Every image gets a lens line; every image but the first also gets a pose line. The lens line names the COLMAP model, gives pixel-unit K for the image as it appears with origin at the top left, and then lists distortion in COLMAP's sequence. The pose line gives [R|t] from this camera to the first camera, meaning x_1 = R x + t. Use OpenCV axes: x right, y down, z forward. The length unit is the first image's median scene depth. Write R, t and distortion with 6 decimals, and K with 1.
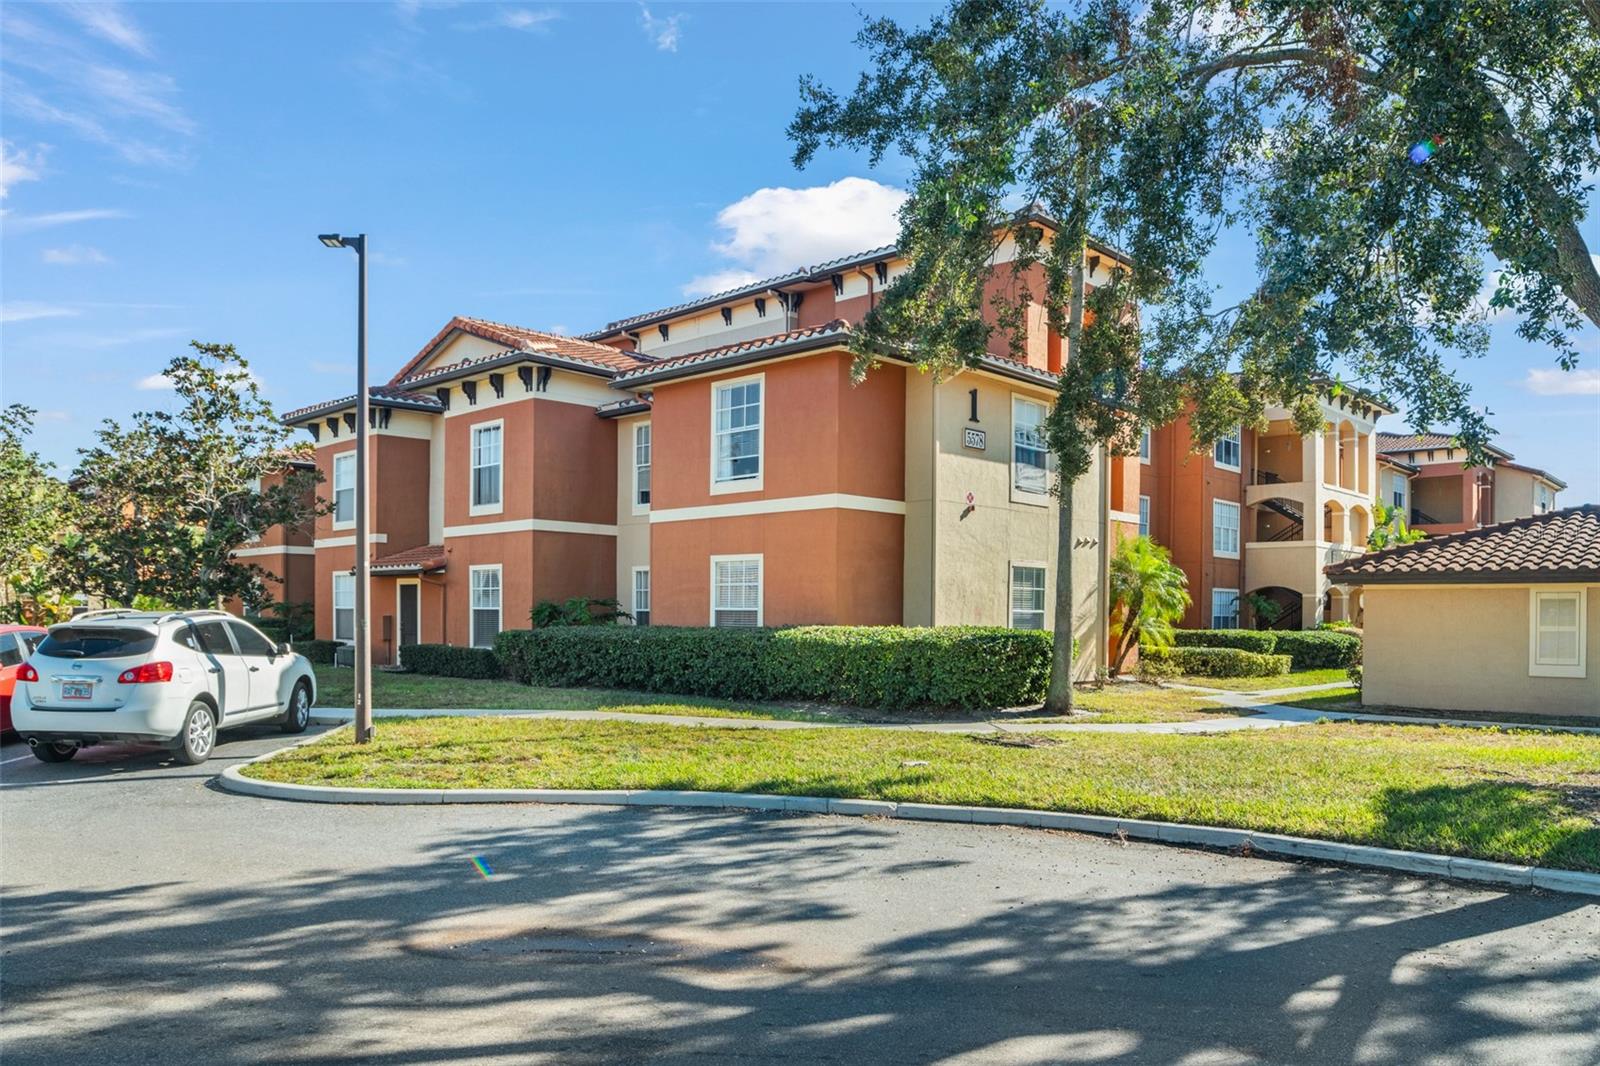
lens RADIAL K [[765.2, 0, 796.3], [0, 765.2, 523.7], [0, 0, 1]] dist [-0.042797, 0.020003]
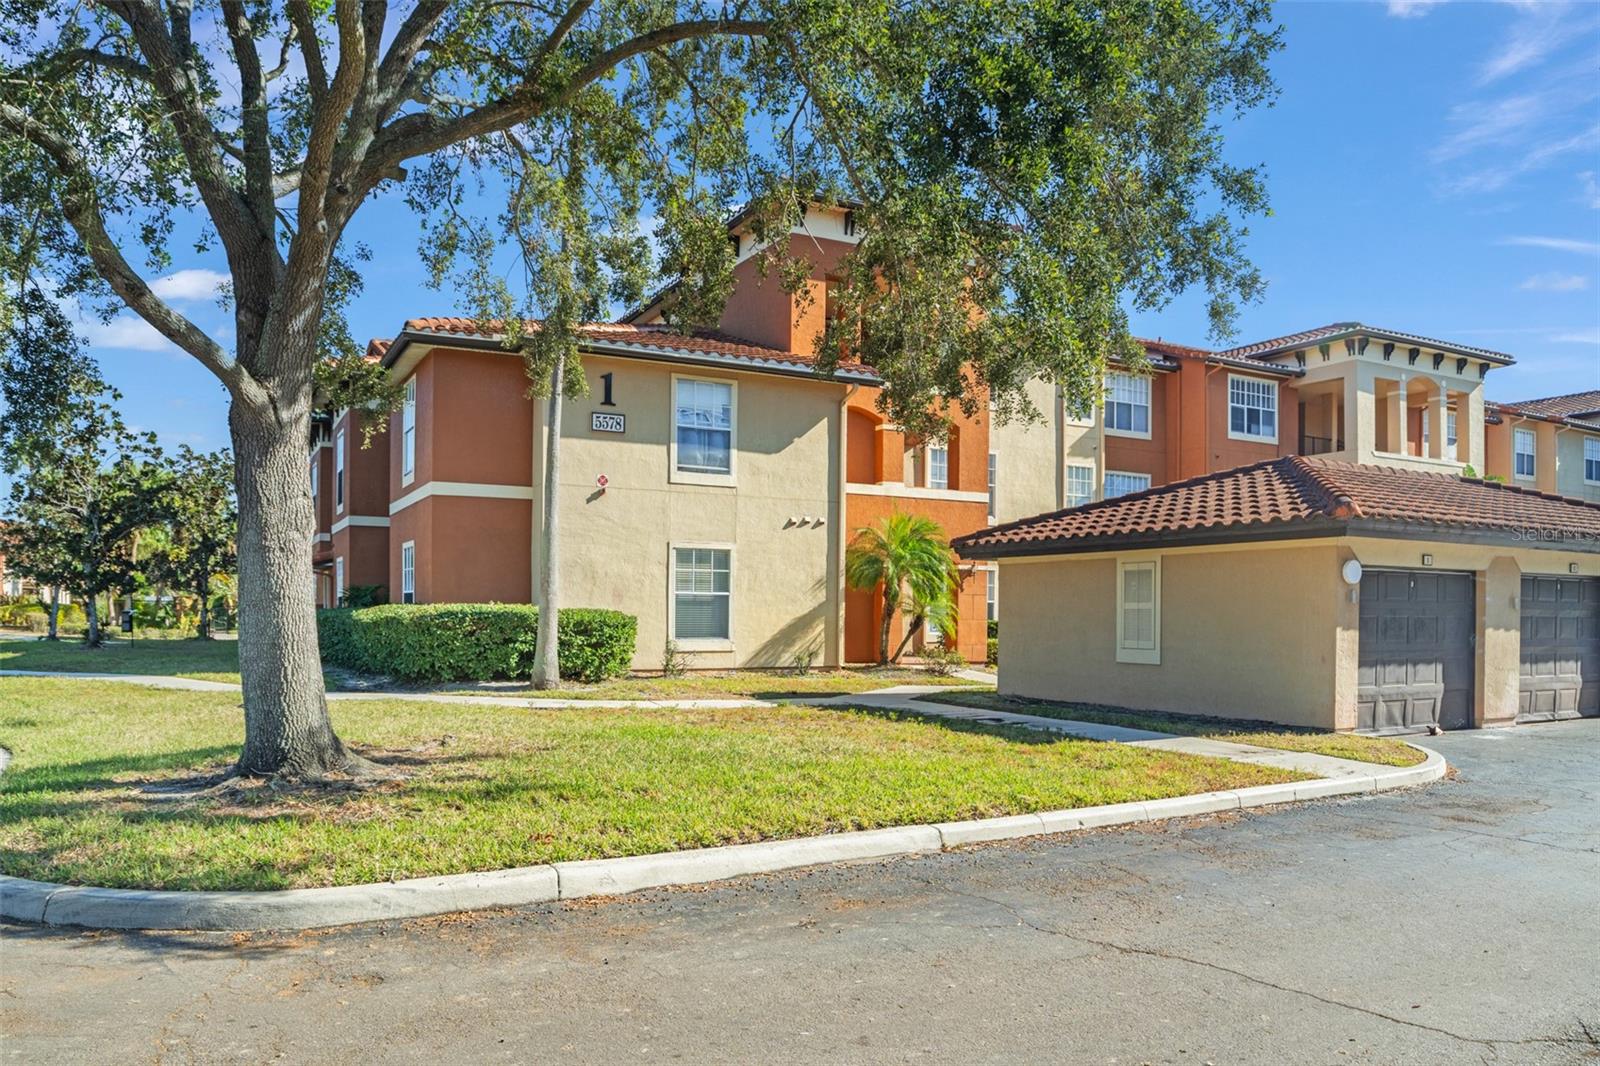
lens RADIAL K [[765.2, 0, 796.3], [0, 765.2, 523.7], [0, 0, 1]] dist [-0.042797, 0.020003]
pose [[0.978716, -0.026406, -0.203512, 0.648521], [0.027513, 0.999618, 0.002608, 0.025989], [0.203365, -0.008151, 0.979069, 0.057726]]
